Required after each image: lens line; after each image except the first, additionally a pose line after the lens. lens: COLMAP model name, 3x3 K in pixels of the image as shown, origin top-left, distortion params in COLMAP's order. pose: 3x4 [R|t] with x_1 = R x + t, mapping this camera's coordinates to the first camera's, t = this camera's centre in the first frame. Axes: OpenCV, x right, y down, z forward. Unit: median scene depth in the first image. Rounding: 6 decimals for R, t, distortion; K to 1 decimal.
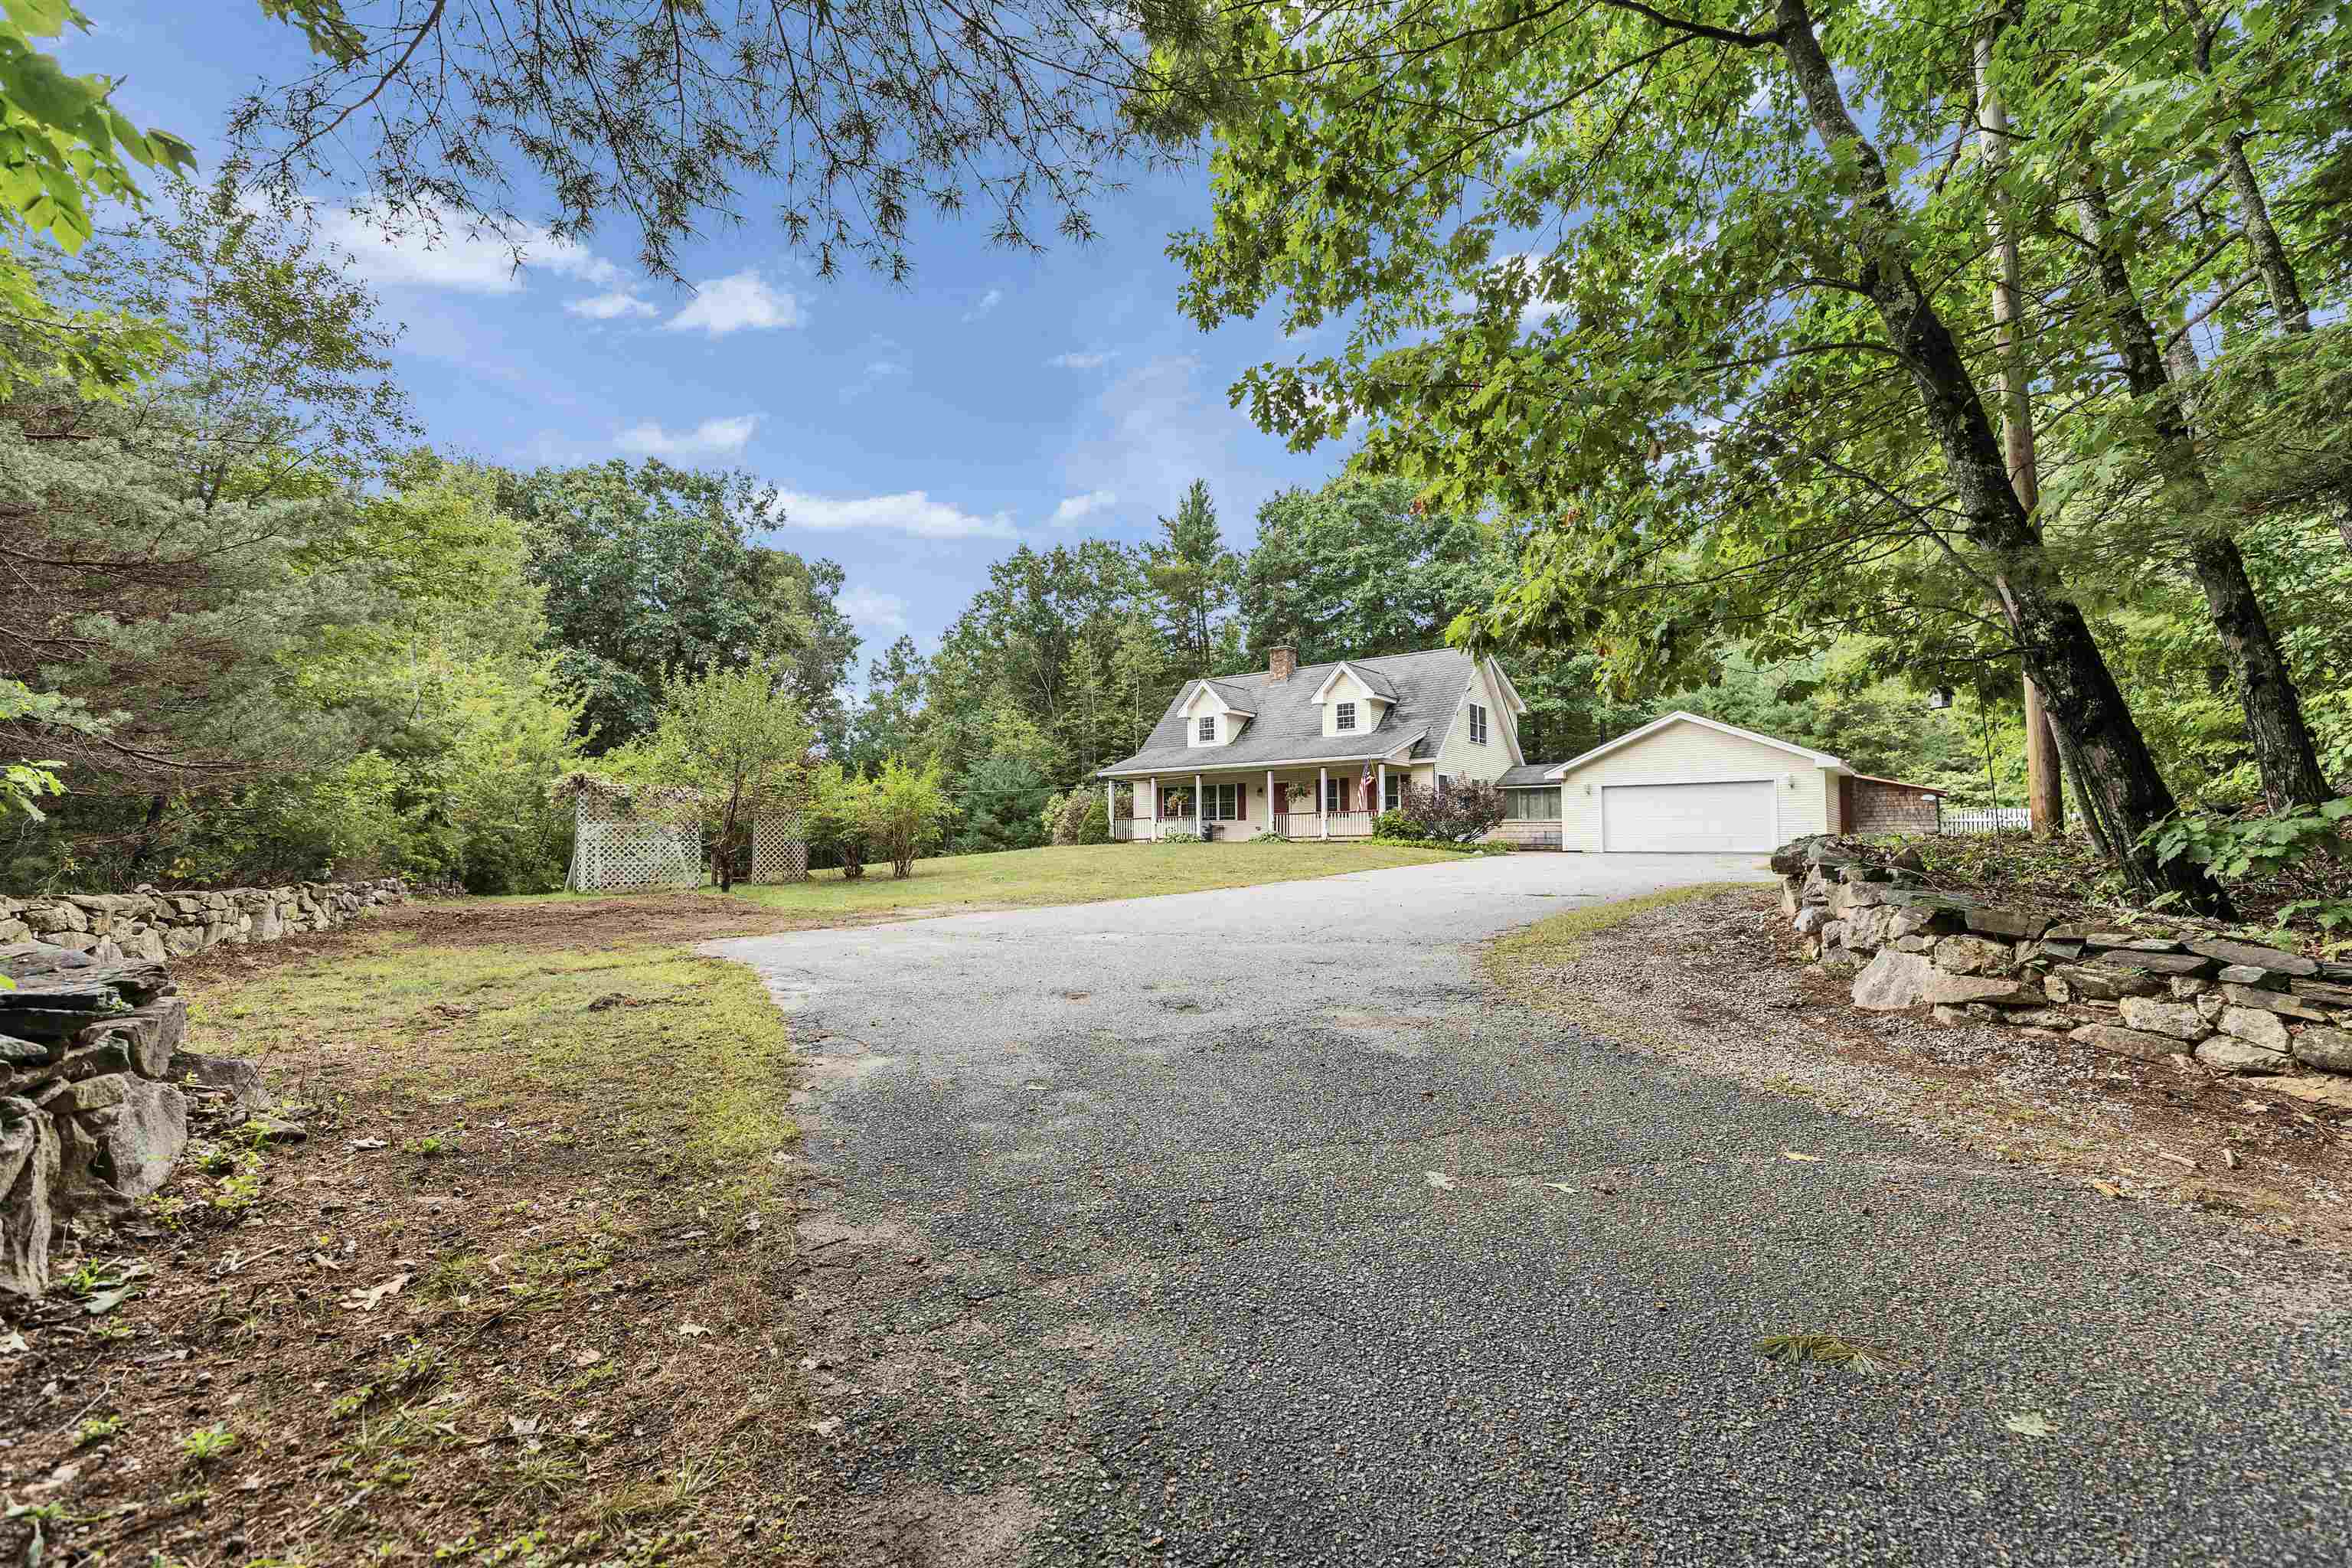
lens RADIAL K [[1087.1, 0, 1167.5], [0, 1087.1, 789.4], [0, 0, 1]] dist [0.002626, 0.000001]
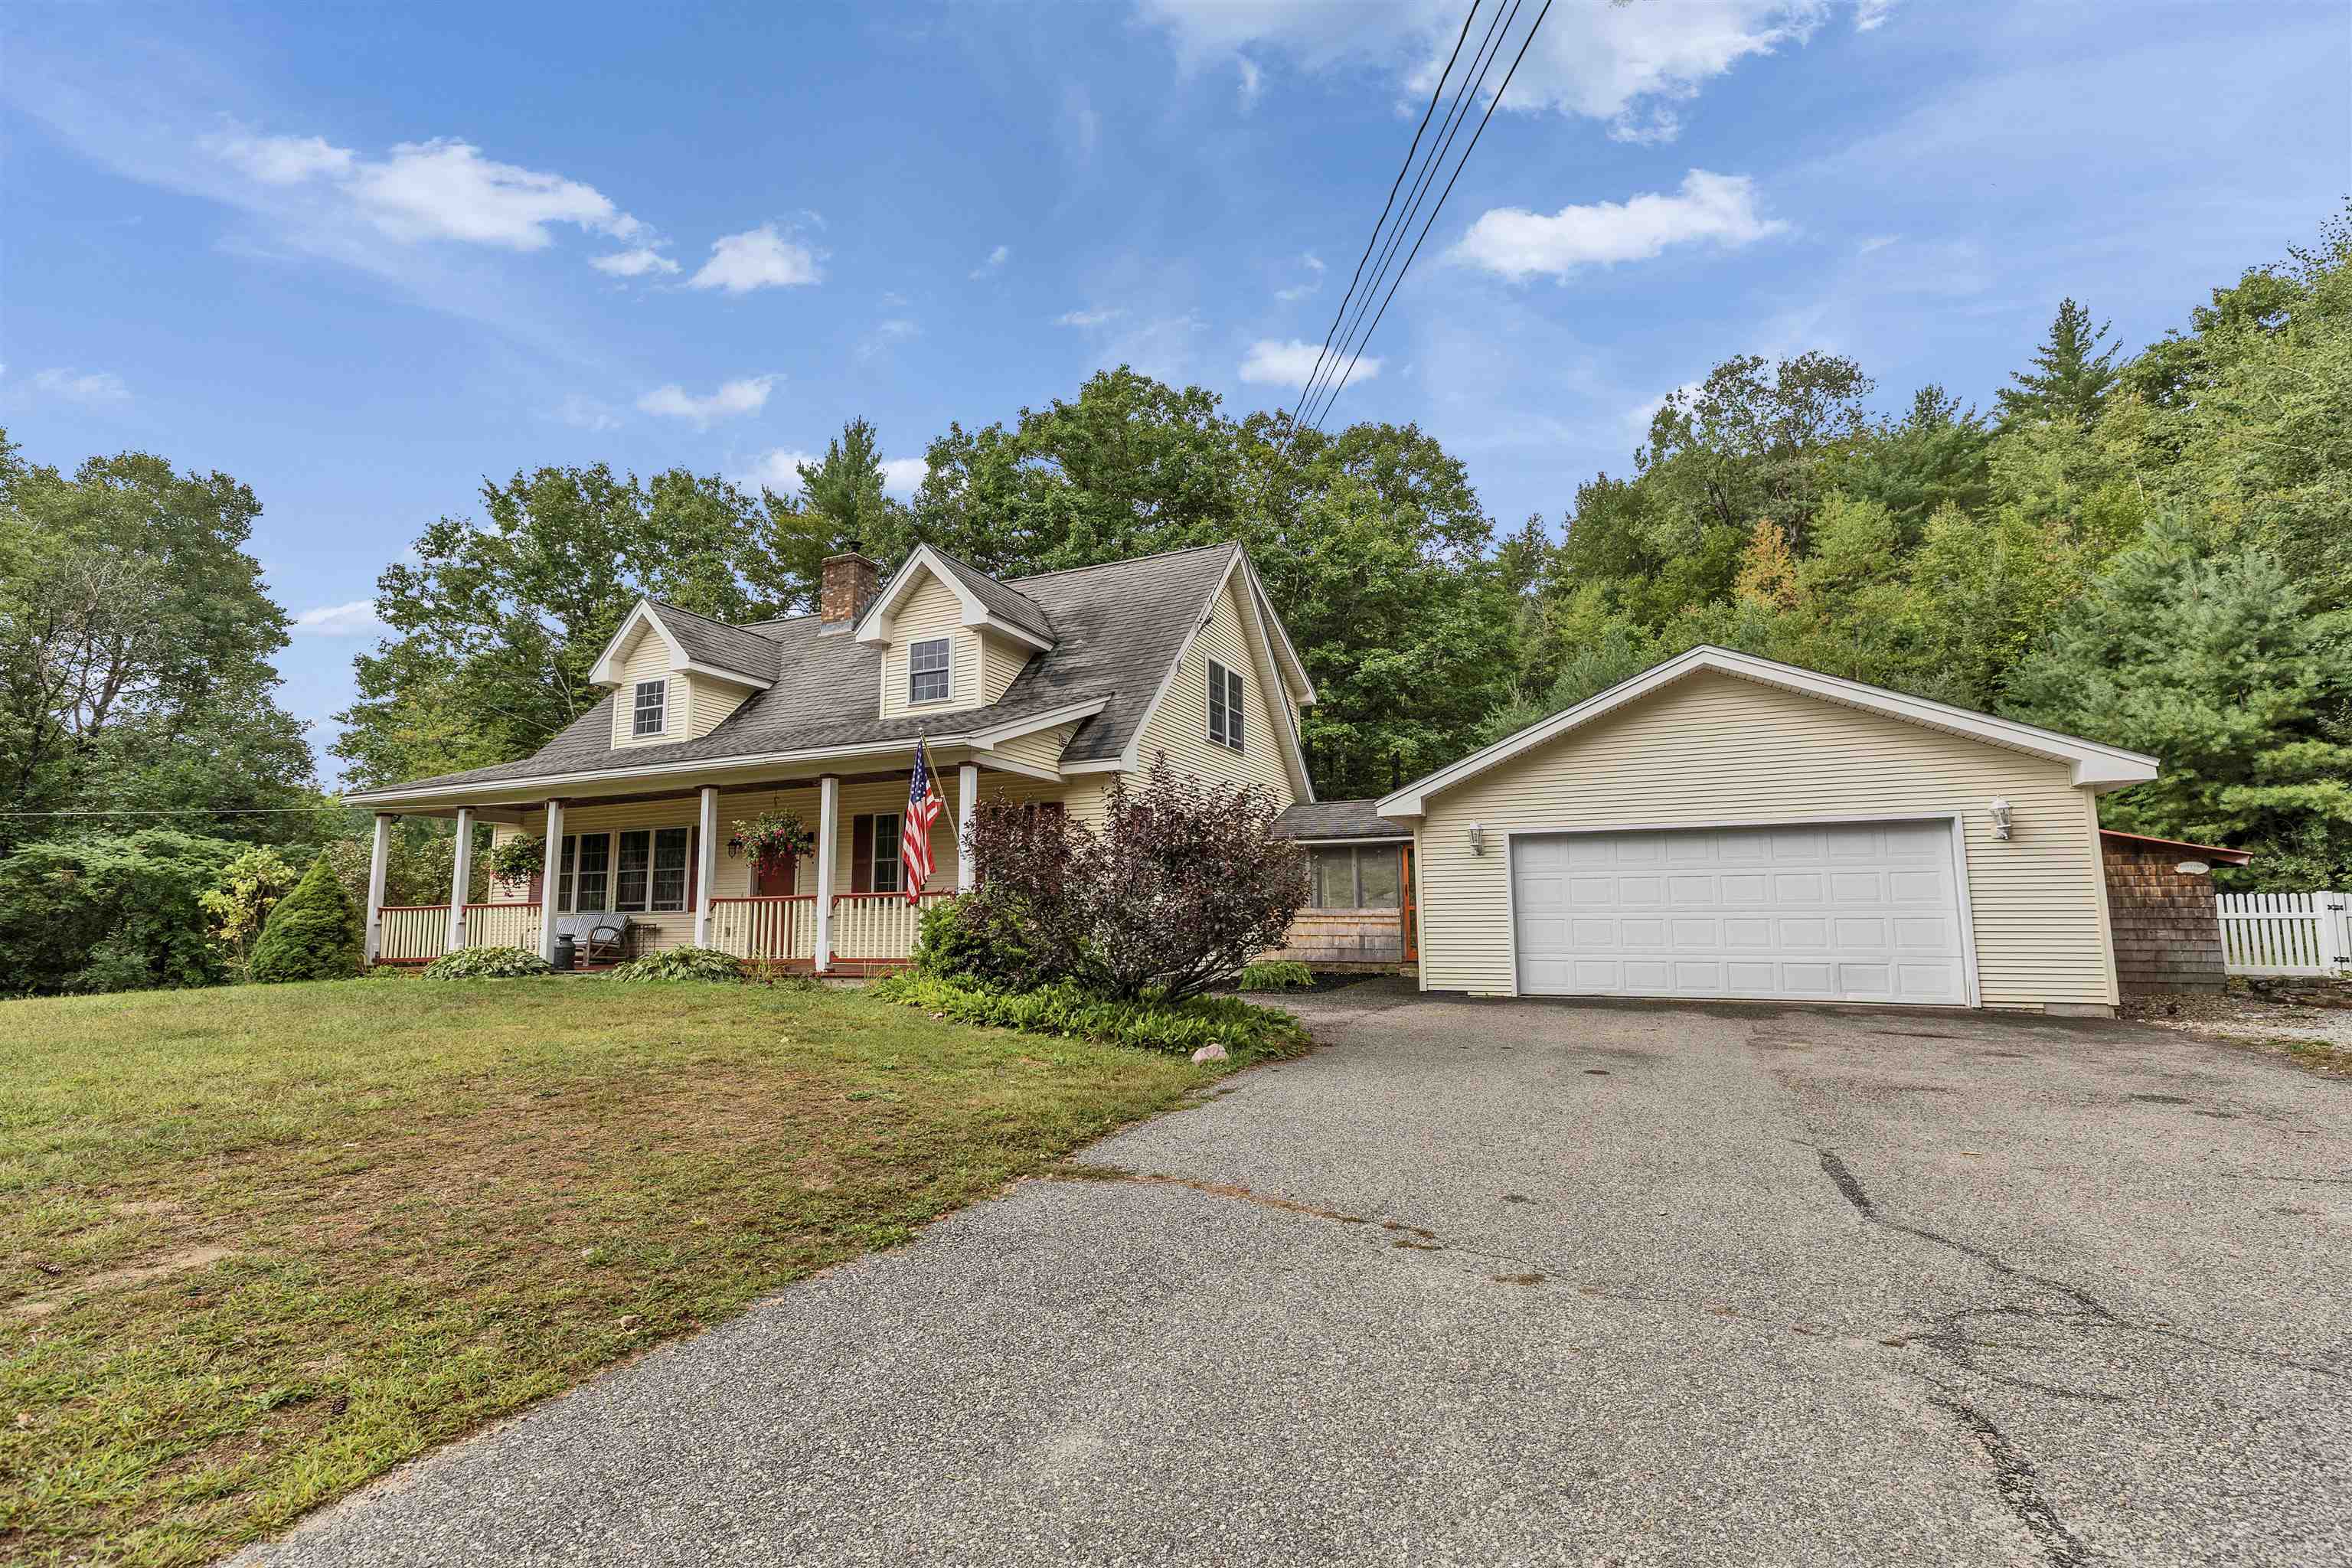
lens RADIAL K [[1054.3, 0, 1176.6], [0, 1054.3, 777.1], [0, 0, 1]] dist [0.002096, -0.000258]
pose [[0.974656, 0.026483, 0.222136, 0.165108], [-0.008690, 0.996701, -0.080699, 0.007512], [-0.223540, 0.076723, 0.971670, 0.567527]]
